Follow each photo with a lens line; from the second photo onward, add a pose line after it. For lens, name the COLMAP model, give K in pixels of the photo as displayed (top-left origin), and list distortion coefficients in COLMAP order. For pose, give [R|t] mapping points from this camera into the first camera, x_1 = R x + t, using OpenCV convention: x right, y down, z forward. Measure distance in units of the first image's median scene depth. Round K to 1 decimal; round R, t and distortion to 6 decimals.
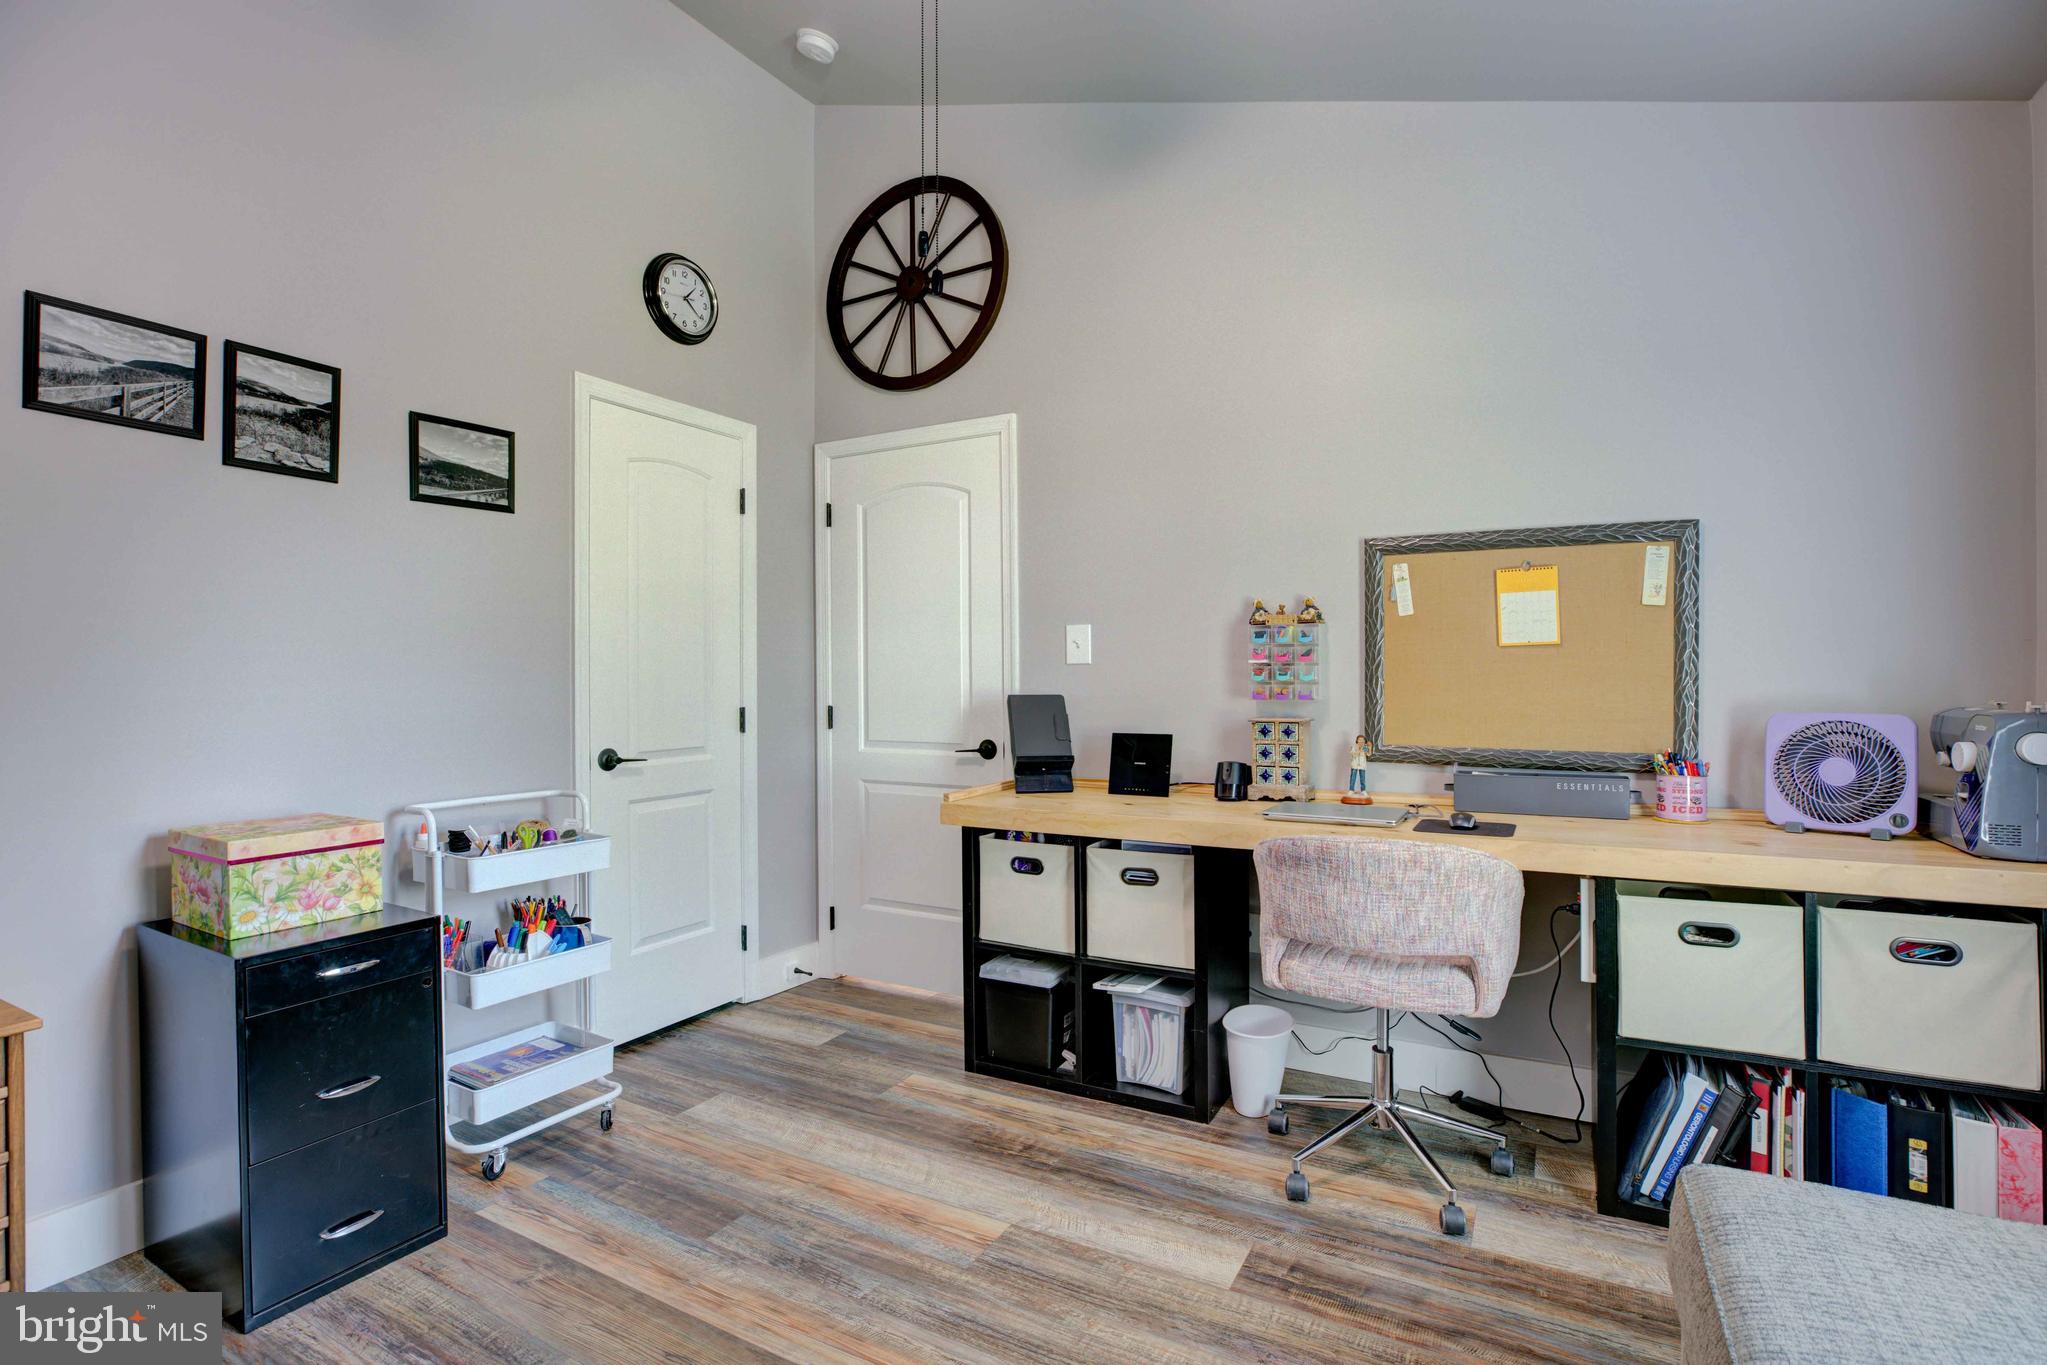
lens RADIAL K [[955.5, 0, 1017.9], [0, 955.5, 681.7], [0, 0, 1]] dist [-0.022820, 0.005110]
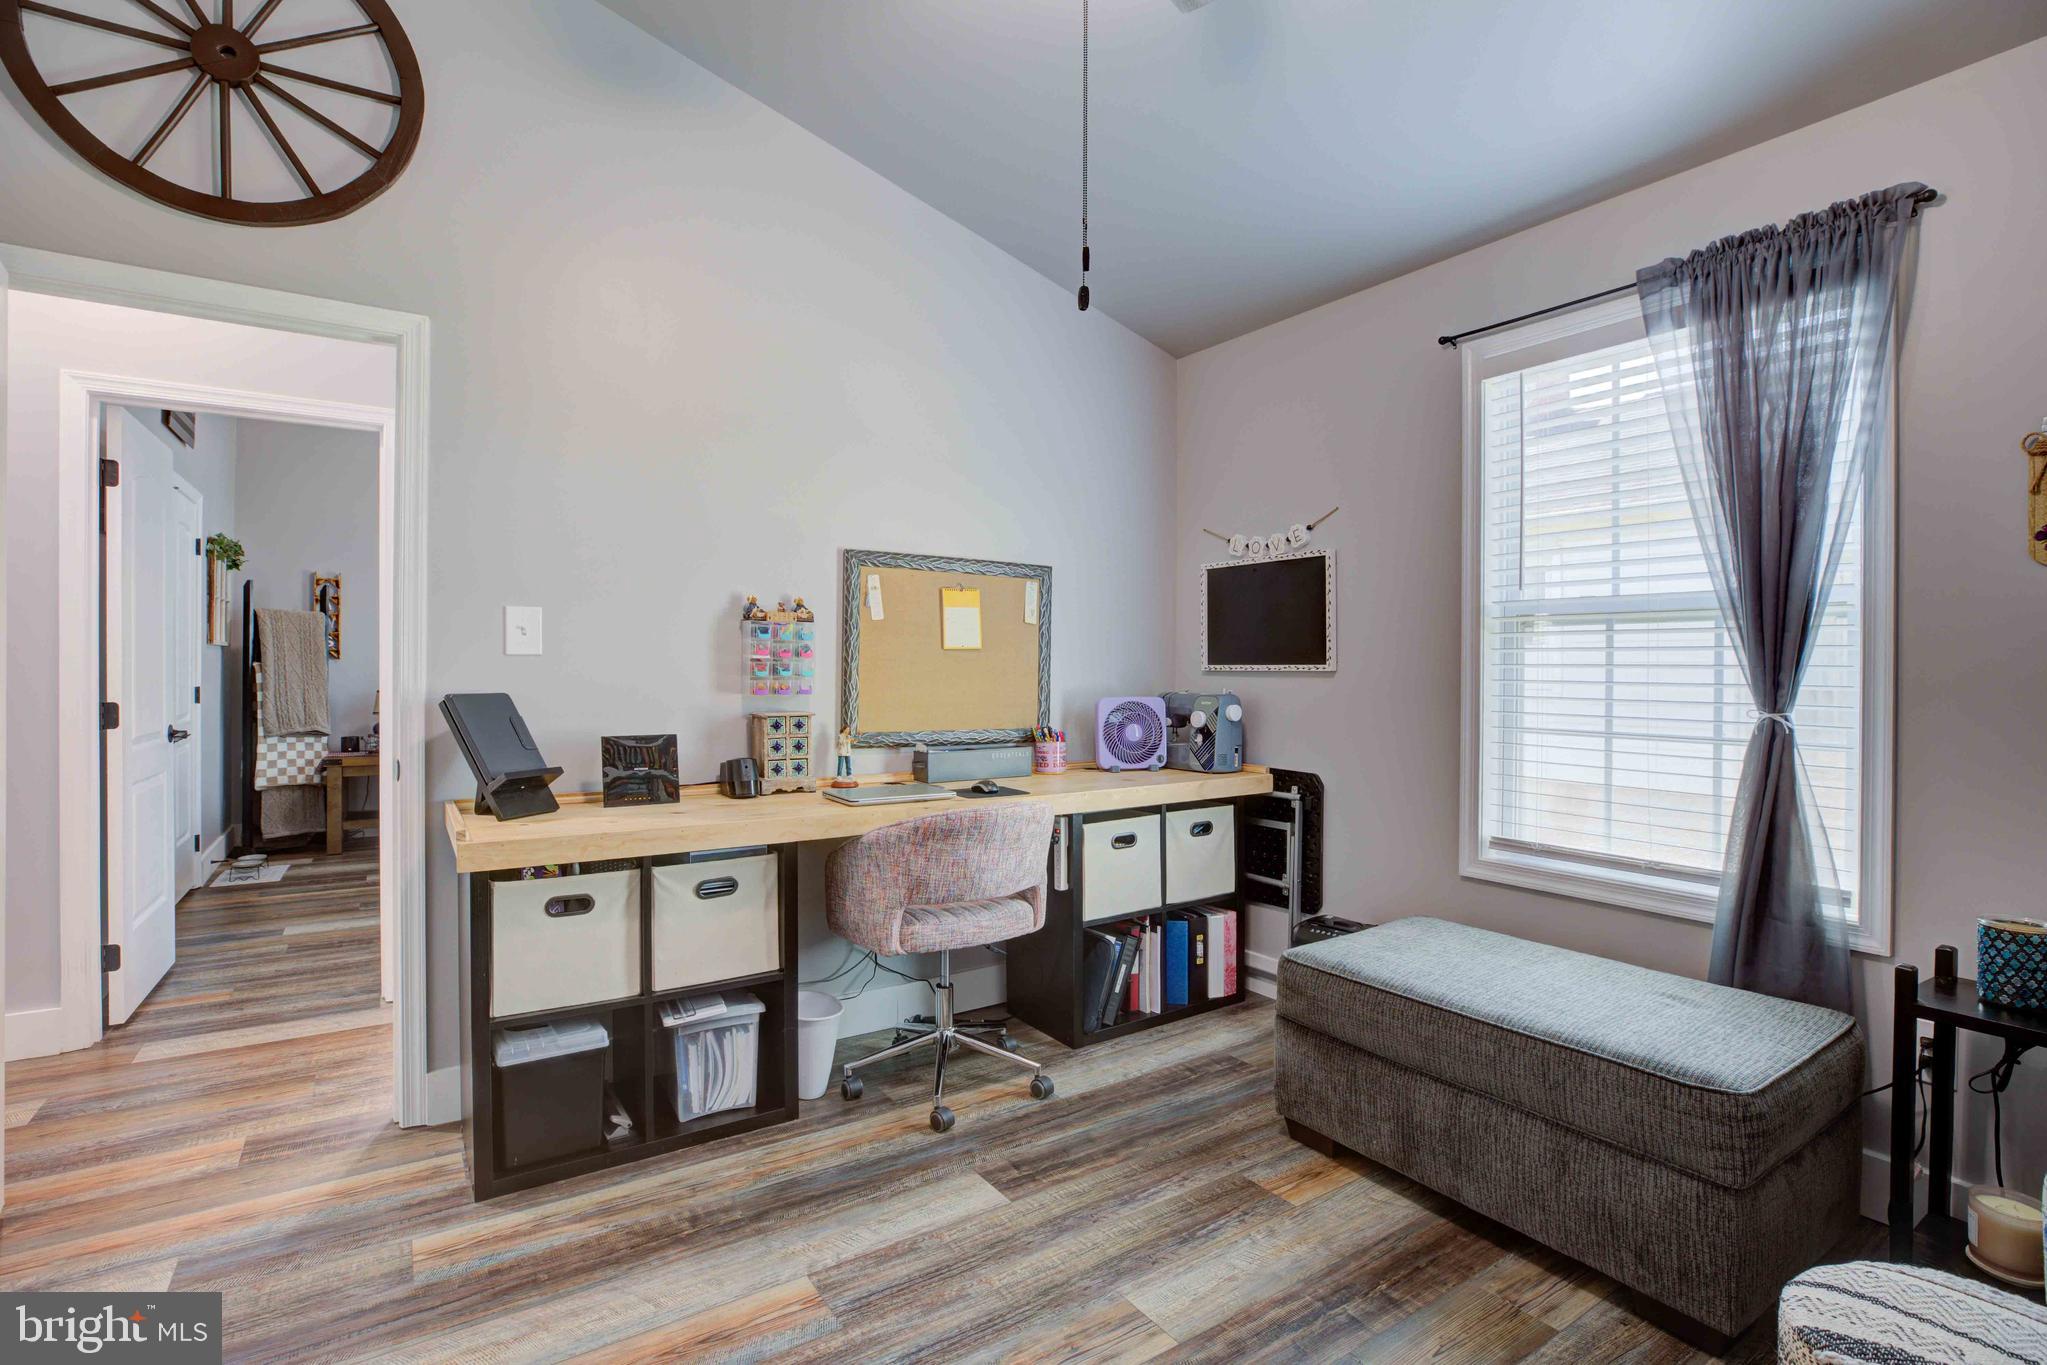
lens RADIAL K [[955.5, 0, 1038.8], [0, 955.5, 669.8], [0, 0, 1]] dist [-0.022820, 0.005110]
pose [[0.464655, 0.008351, 0.885452, -0.540898], [-0.002874, 0.999964, -0.007923, -0.000669], [-0.885487, 0.001136, 0.464663, 0.291402]]
